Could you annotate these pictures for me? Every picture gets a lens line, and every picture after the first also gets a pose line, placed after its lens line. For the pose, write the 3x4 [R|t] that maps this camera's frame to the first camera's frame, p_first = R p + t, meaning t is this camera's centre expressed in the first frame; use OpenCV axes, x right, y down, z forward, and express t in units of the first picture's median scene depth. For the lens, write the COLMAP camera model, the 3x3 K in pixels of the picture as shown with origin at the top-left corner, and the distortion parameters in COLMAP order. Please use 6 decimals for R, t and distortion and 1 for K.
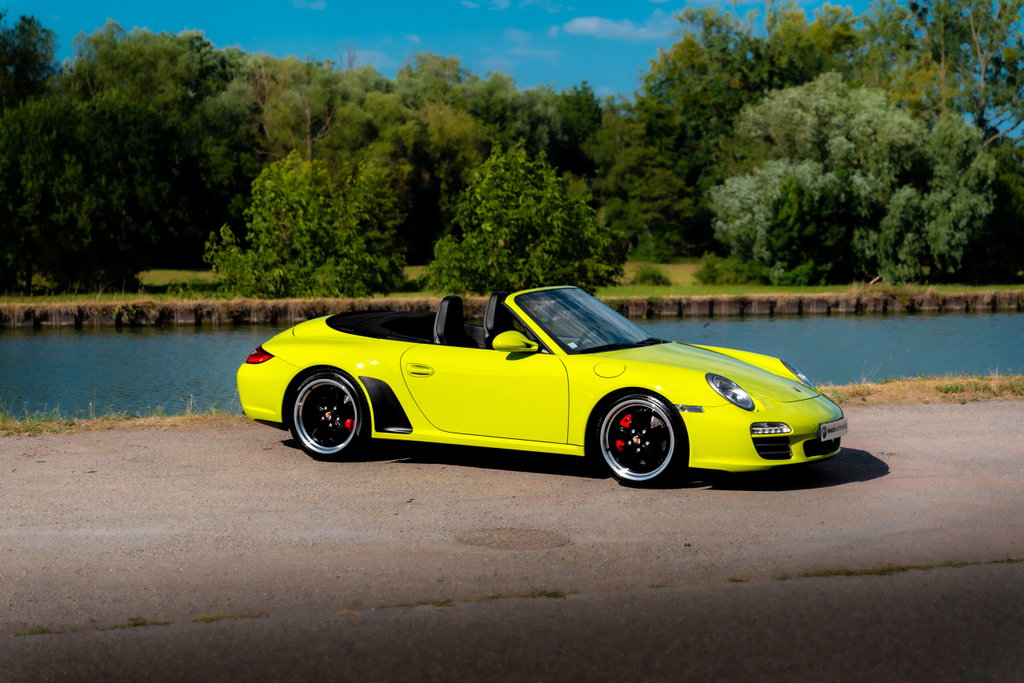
lens RADIAL K [[1935.2, 0, 538.8], [0, 1935.2, 347.9], [0, 0, 1]] dist [0.064106, 0.000000]
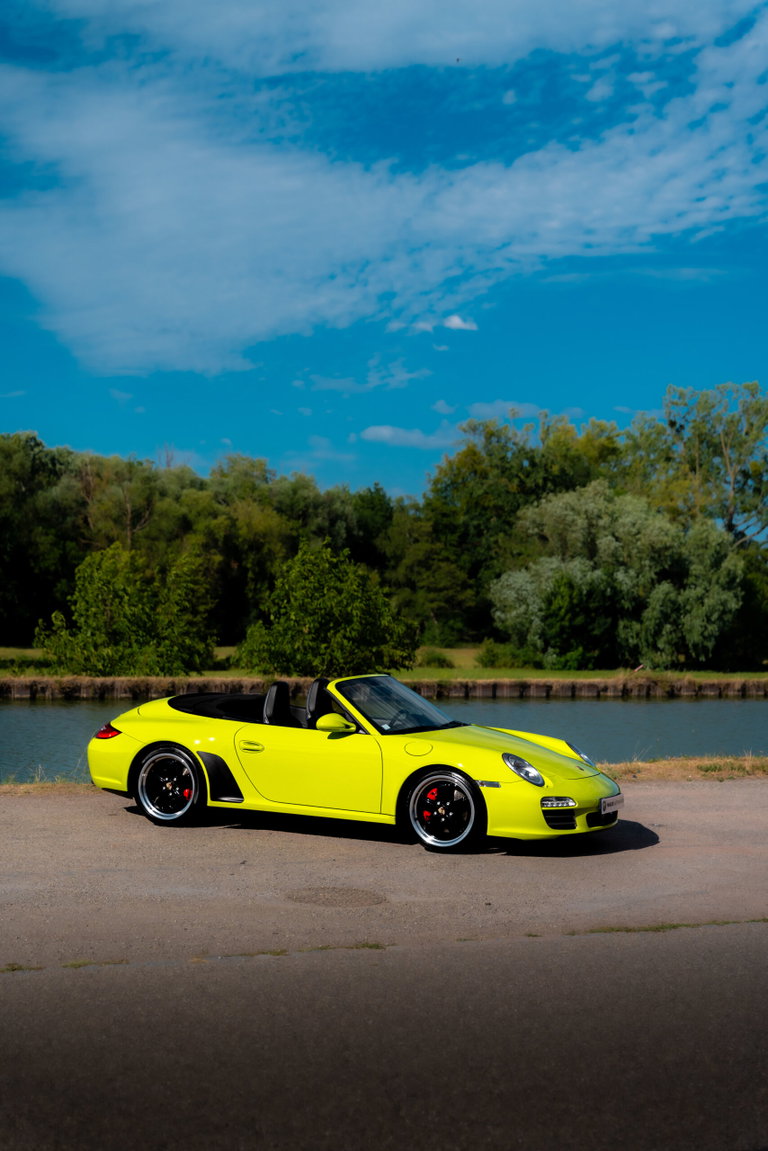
lens RADIAL K [[1763.1, 0, 413.9], [0, 1763.1, 603.8], [0, 0, 1]] dist [0.040274, 0.000000]
pose [[0.998764, 0.017682, 0.046446, -0.010369], [-0.014526, 0.997618, -0.067440, -0.002457], [-0.047528, 0.066682, 0.996642, -0.028534]]
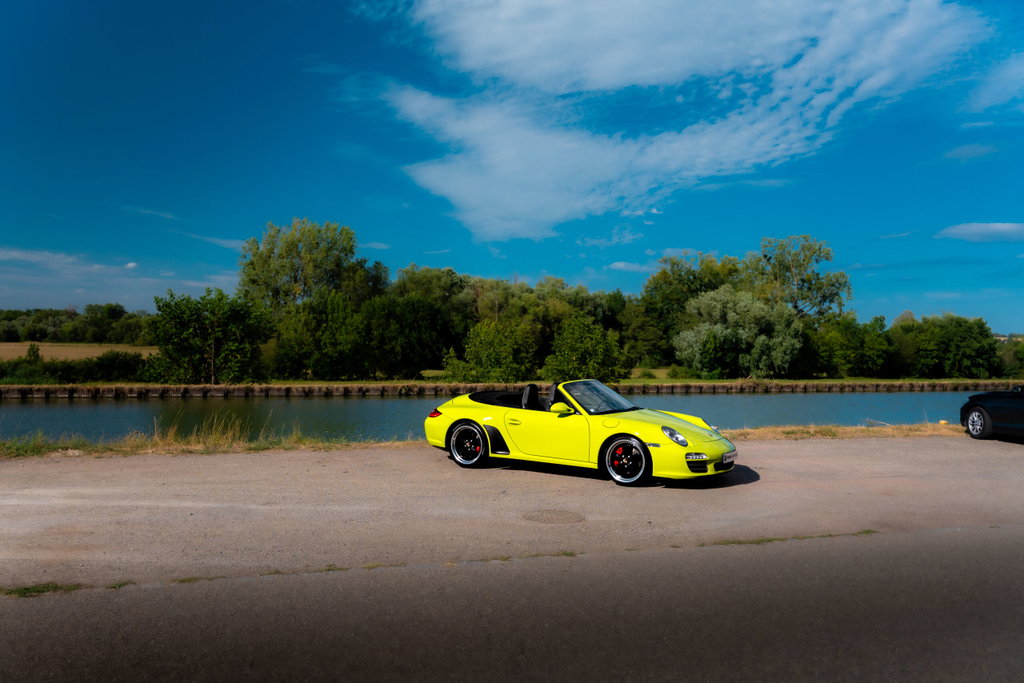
lens RADIAL K [[828.7, 0, 514.6], [0, 828.7, 337.7], [0, 0, 1]] dist [-0.009127, 0.021492]
pose [[0.994642, 0.004125, -0.103298, 0.016718], [-0.012361, 0.996780, -0.079225, -0.004752], [0.102639, 0.080078, 0.991490, 0.108714]]
